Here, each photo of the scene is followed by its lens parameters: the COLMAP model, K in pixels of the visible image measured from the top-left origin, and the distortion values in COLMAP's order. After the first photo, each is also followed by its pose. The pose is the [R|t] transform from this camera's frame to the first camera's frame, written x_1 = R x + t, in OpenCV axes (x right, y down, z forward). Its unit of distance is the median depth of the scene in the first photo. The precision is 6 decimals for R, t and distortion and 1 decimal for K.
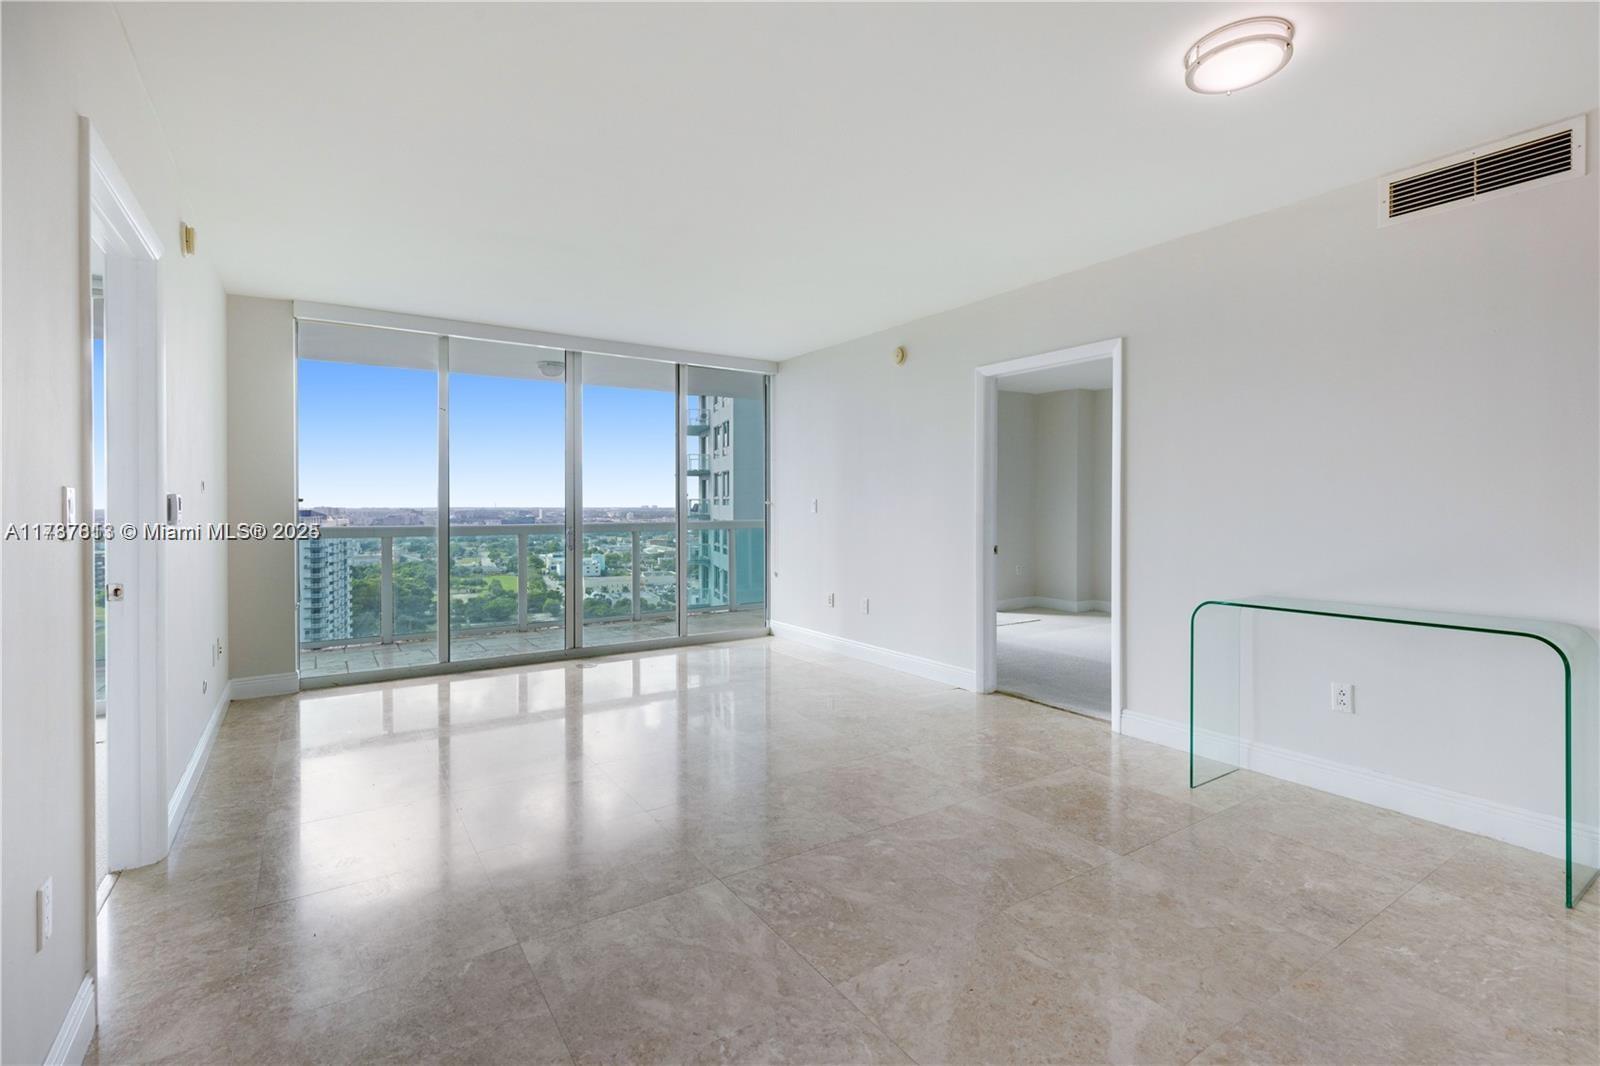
lens RADIAL K [[731.8, 0, 803.4], [0, 731.8, 502.9], [0, 0, 1]] dist [0.018234, -0.004009]
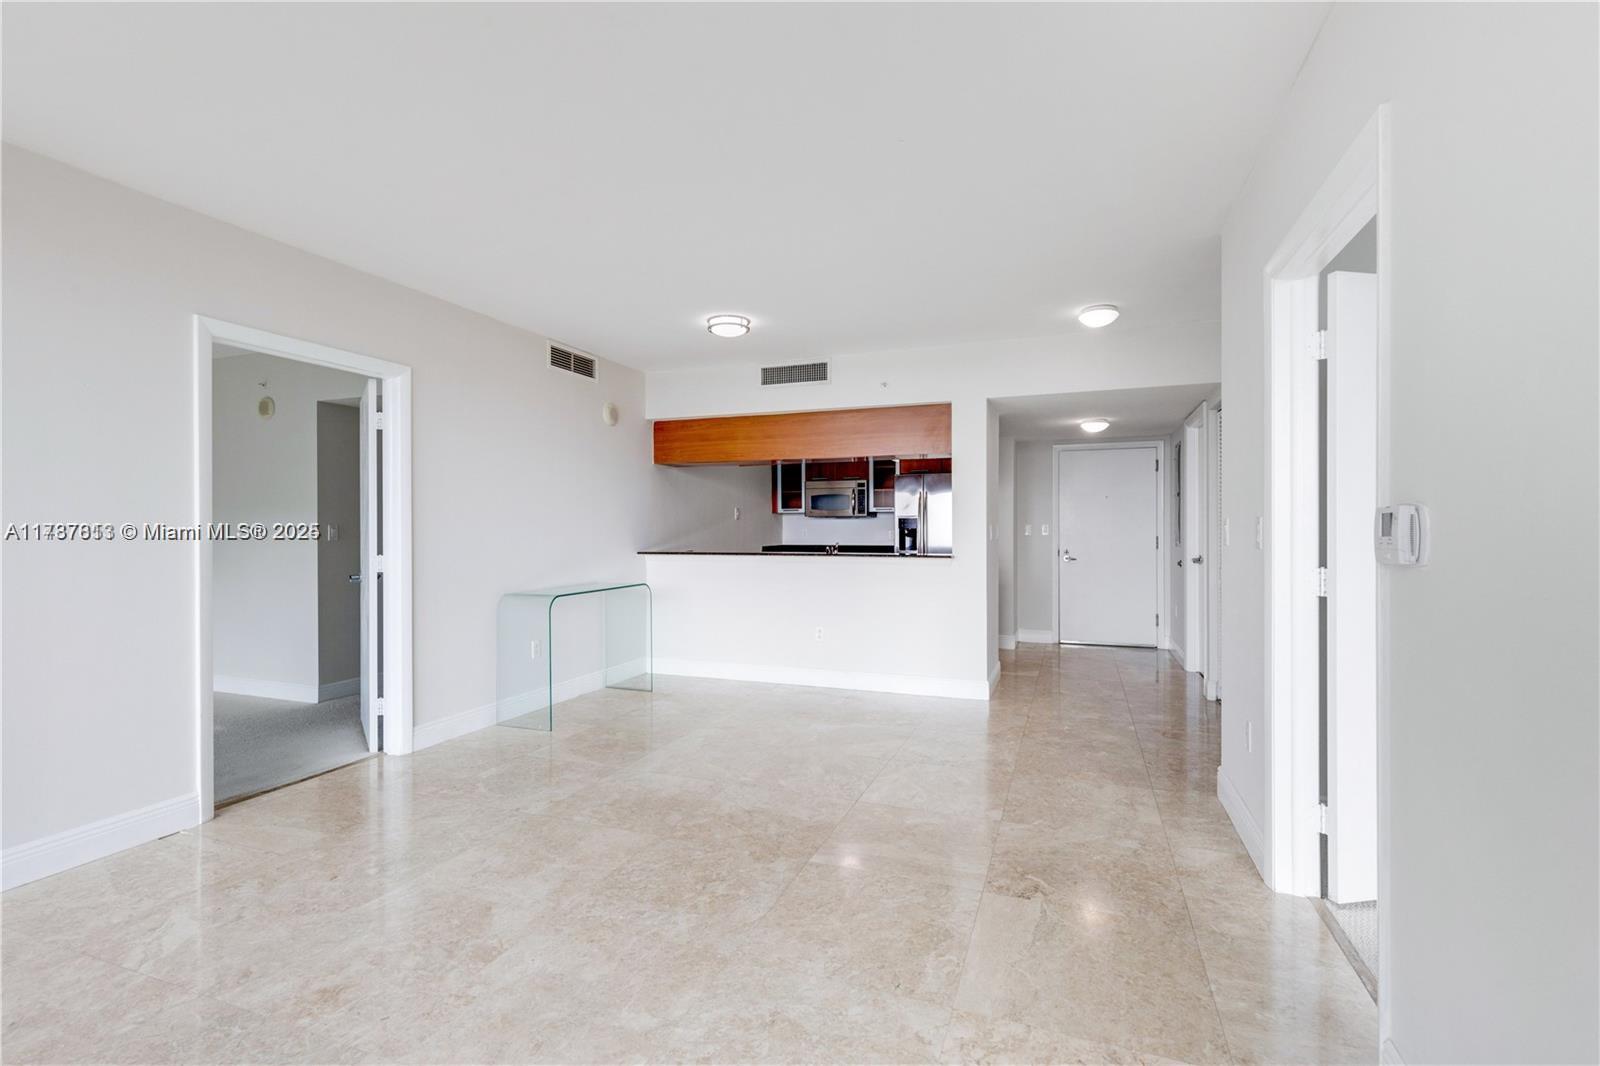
lens RADIAL K [[731.8, 0, 797.4], [0, 731.8, 530.0], [0, 0, 1]] dist [0.018234, -0.004009]
pose [[-0.578184, 0.002879, 0.815901, -1.222007], [0.001753, 0.999996, -0.002286, 0.011816], [-0.815905, 0.000108, -0.578187, 1.969996]]
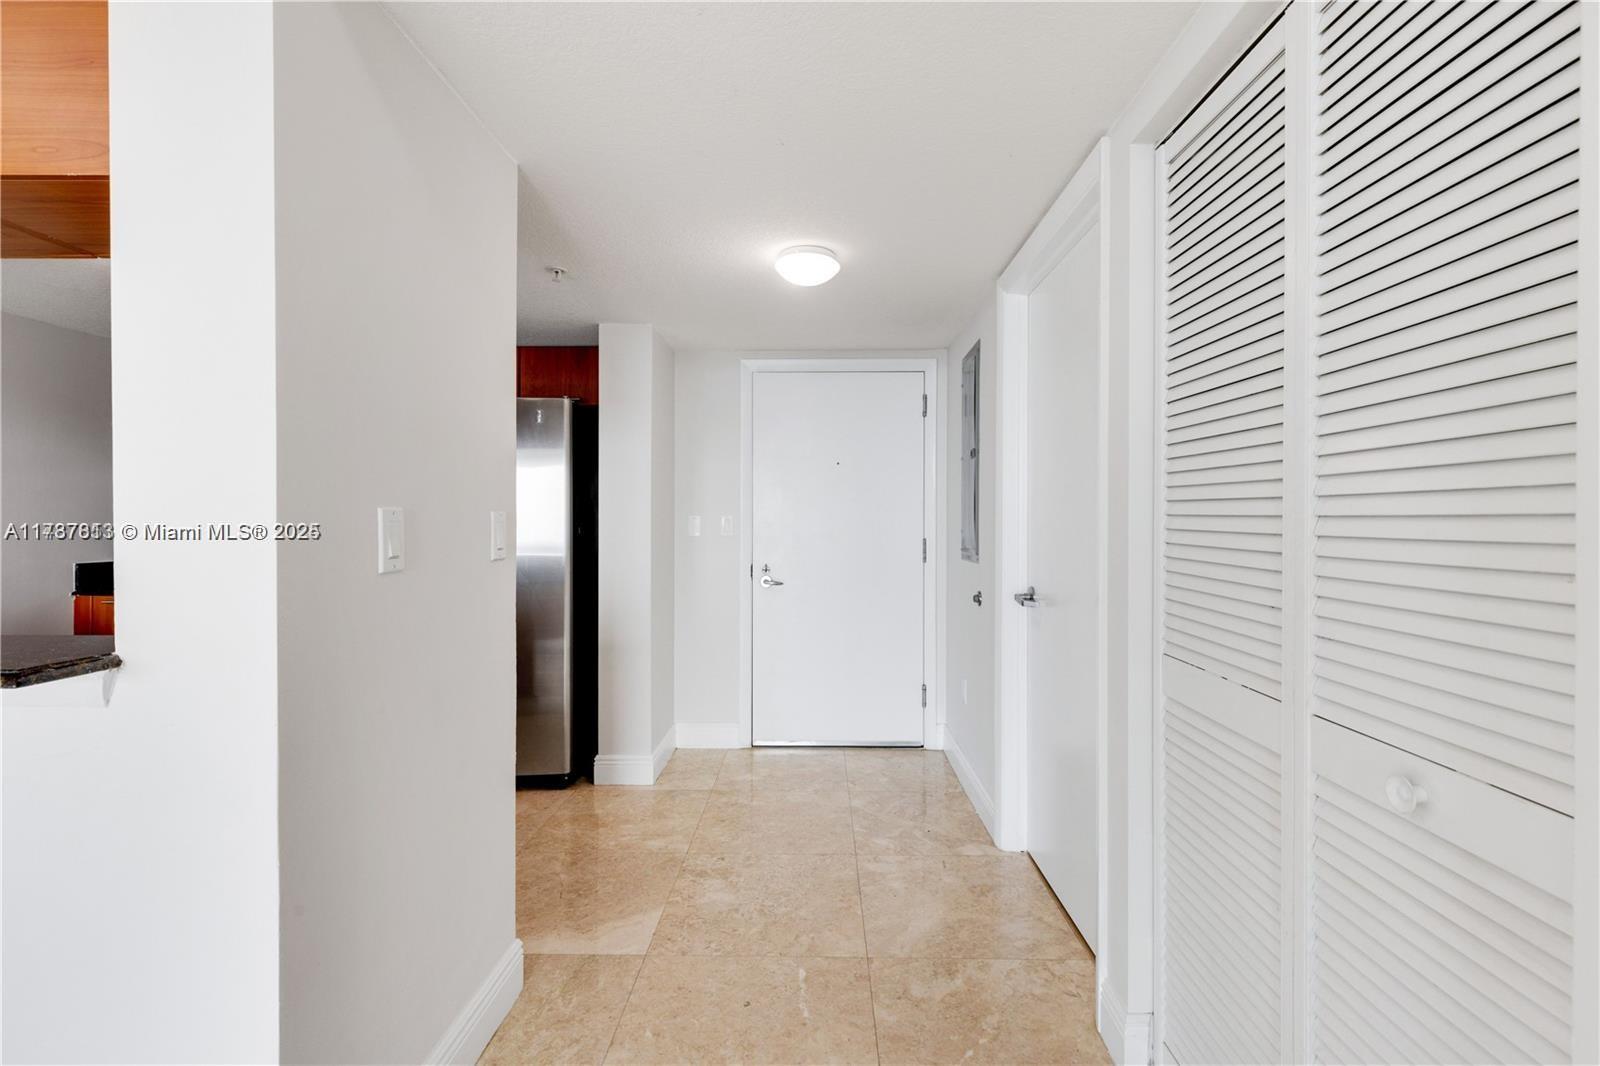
lens RADIAL K [[731.8, 0, 797.5], [0, 731.8, 527.7], [0, 0, 1]] dist [0.018234, -0.004009]
pose [[-0.814812, -0.002046, 0.579721, -0.258120], [-0.000467, 0.999996, 0.002872, 0.004362], [-0.579725, 0.002069, -0.814810, 0.389888]]
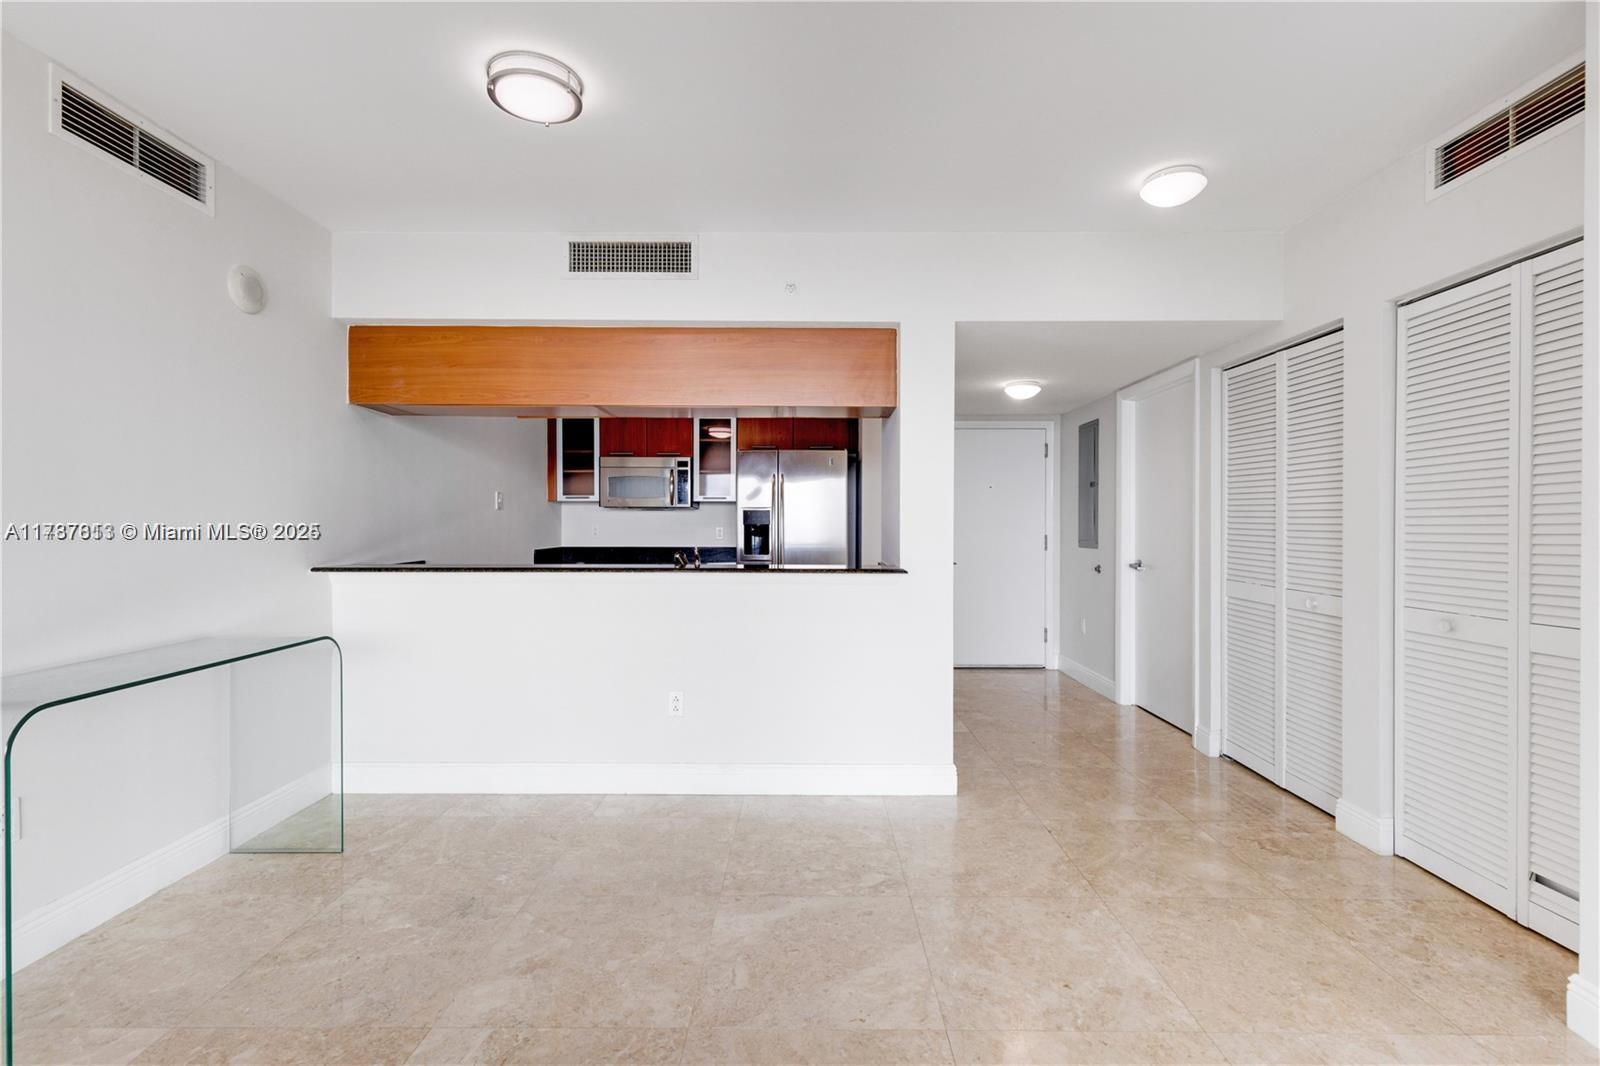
lens RADIAL K [[731.8, 0, 806.4], [0, 731.8, 526.2], [0, 0, 1]] dist [0.018234, -0.004009]
pose [[-0.830720, -0.001009, 0.556690, -0.276249], [-0.002107, 0.999997, -0.001331, 0.007060], [-0.556686, -0.002279, -0.830720, 1.546902]]
